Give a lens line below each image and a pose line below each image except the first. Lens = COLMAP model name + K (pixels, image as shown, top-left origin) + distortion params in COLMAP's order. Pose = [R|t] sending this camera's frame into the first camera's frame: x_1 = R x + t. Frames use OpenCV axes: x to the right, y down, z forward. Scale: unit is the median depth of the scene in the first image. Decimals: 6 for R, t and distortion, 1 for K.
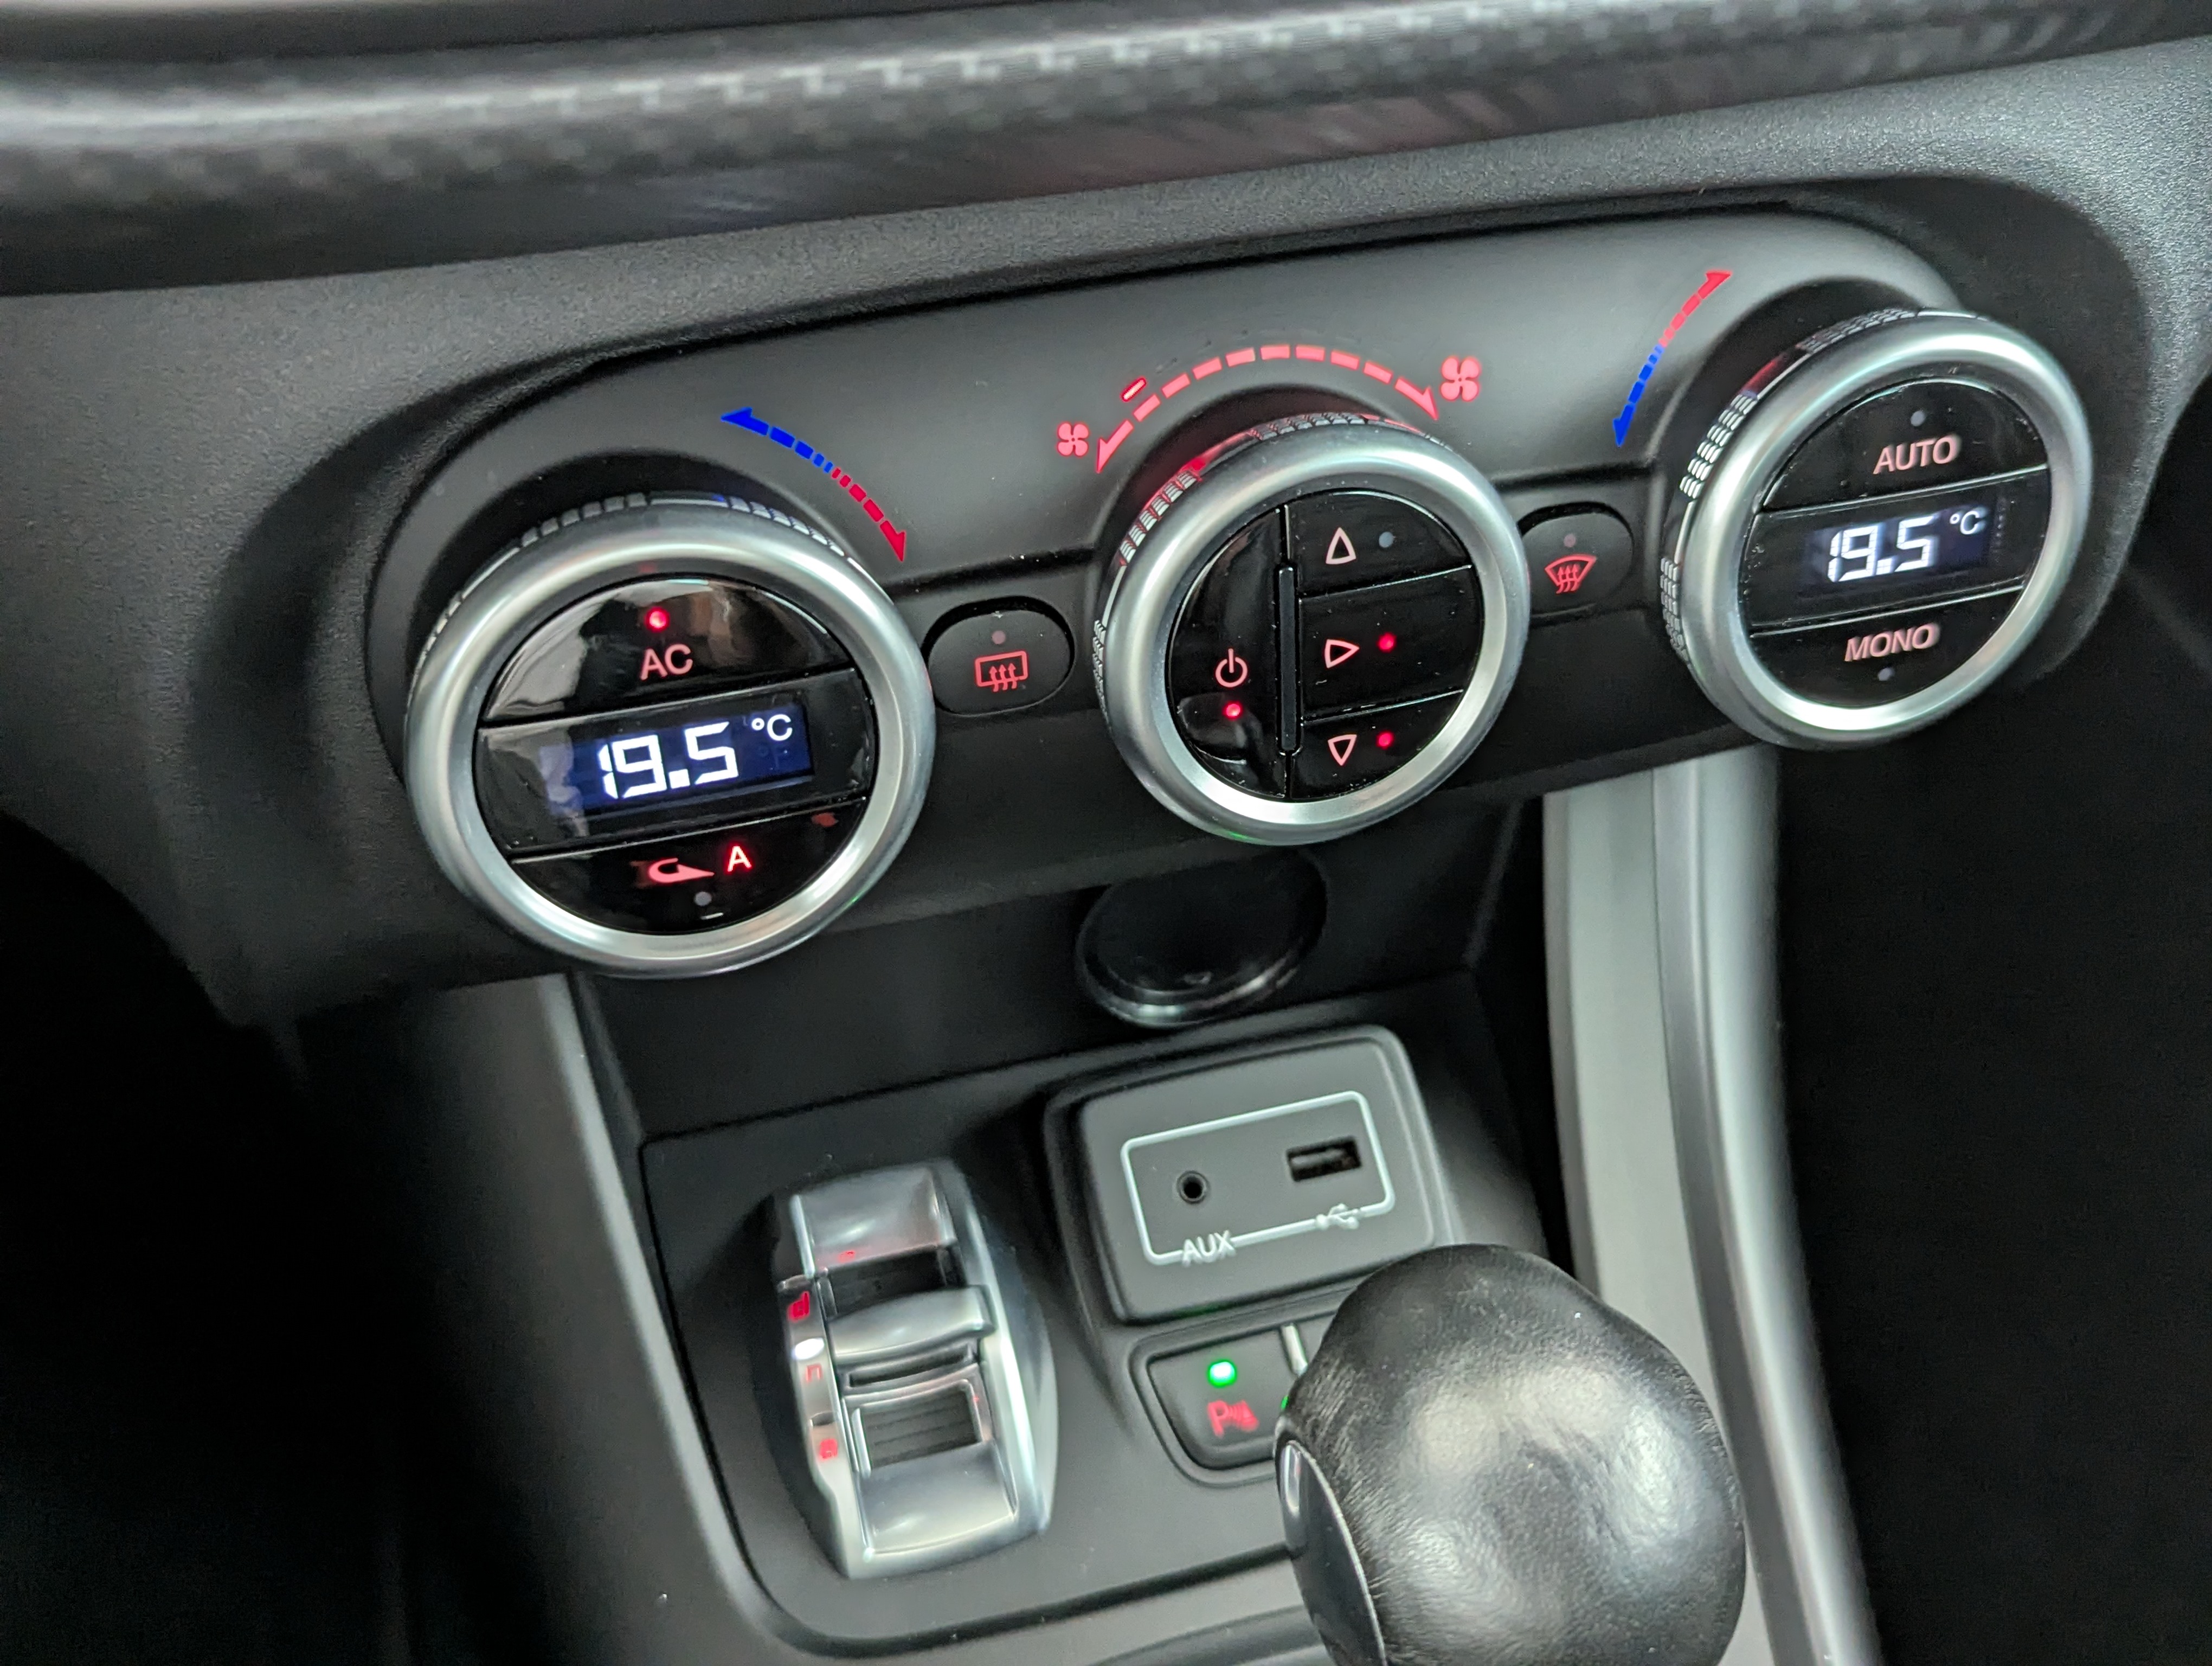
lens RADIAL K [[2127.2, 0, 1086.4], [0, 2127.2, 827.6], [0, 0, 1]] dist [0.025103, -0.025201]
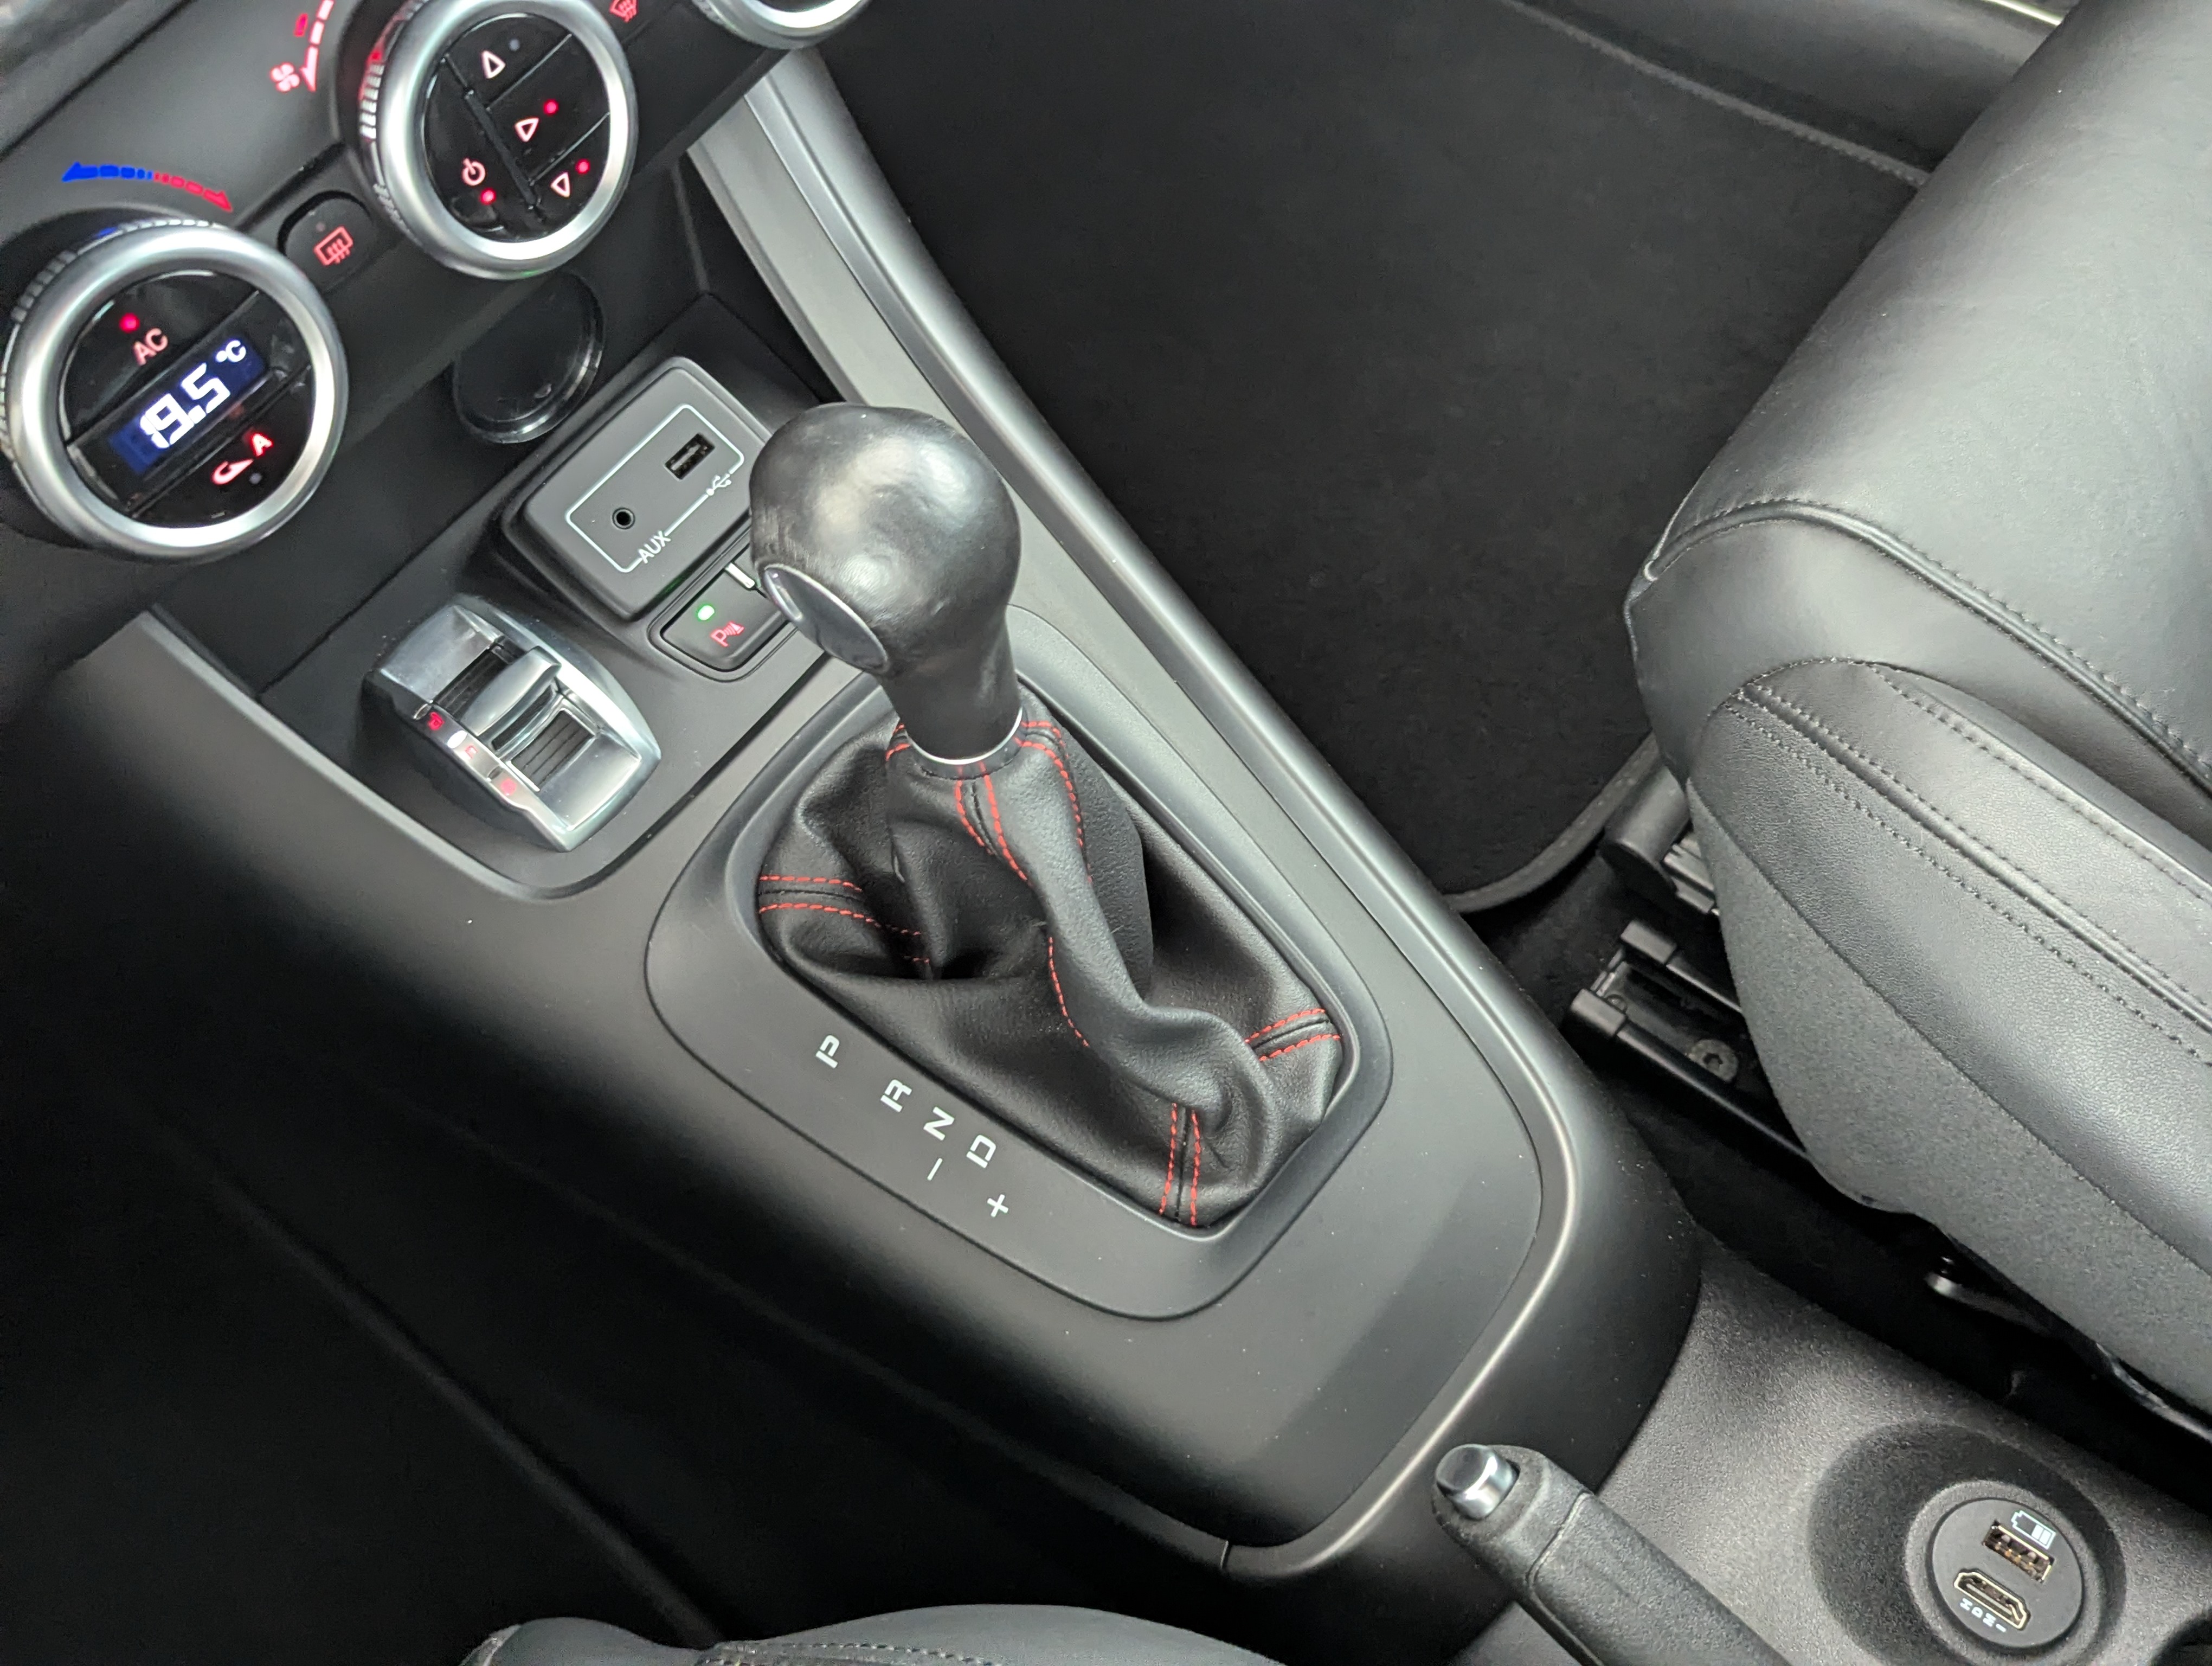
lens RADIAL K [[2127.2, 0, 1086.4], [0, 2127.2, 827.6], [0, 0, 1]] dist [0.025103, -0.025201]
pose [[0.811779, -0.543755, 0.212944, -0.149947], [0.460980, 0.820546, 0.337937, -0.003379], [-0.358486, -0.176167, 0.916762, -0.615691]]
